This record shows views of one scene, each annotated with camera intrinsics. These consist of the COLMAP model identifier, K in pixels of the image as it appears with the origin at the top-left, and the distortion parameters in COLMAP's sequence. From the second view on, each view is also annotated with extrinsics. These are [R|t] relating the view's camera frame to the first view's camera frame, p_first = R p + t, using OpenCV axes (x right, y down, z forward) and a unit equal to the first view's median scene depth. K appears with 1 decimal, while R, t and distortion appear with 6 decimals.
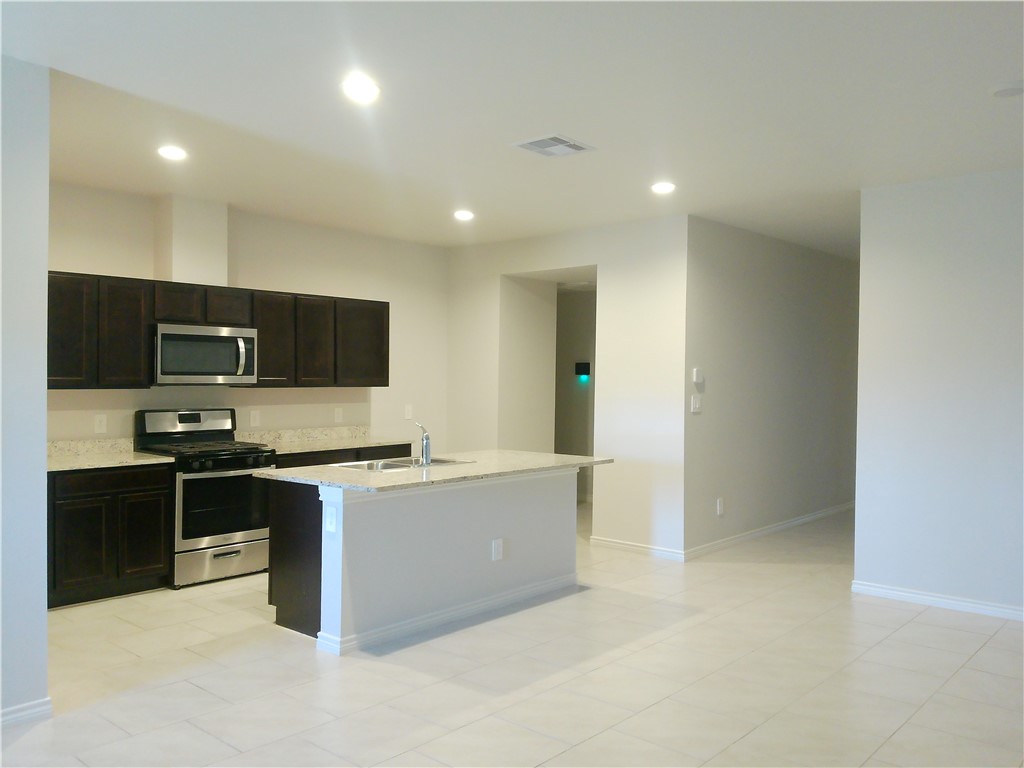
lens RADIAL K [[804.9, 0, 512.0], [0, 804.9, 384.0], [0, 0, 1]] dist [0.003555, 0.000159]
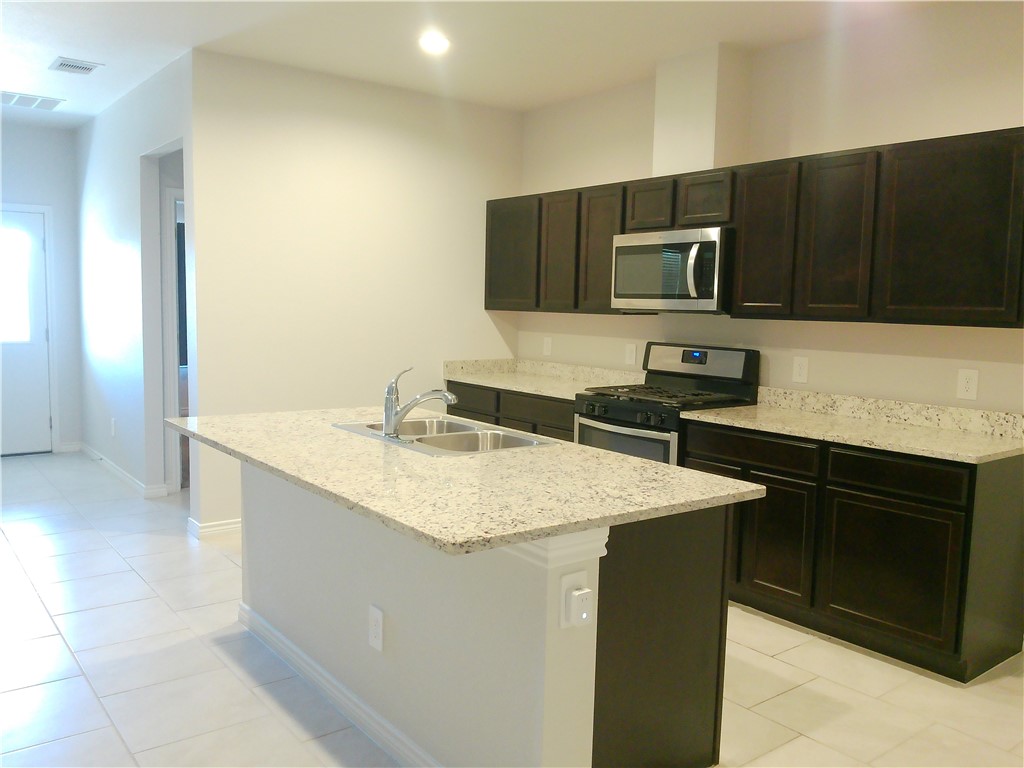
lens RADIAL K [[804.9, 0, 512.0], [0, 804.9, 384.0], [0, 0, 1]] dist [0.003555, 0.000159]
pose [[-0.154978, 0.085328, -0.984226, 0.375296], [-0.037902, 0.995016, 0.092232, 0.004241], [0.987191, 0.051598, -0.150972, 0.960141]]
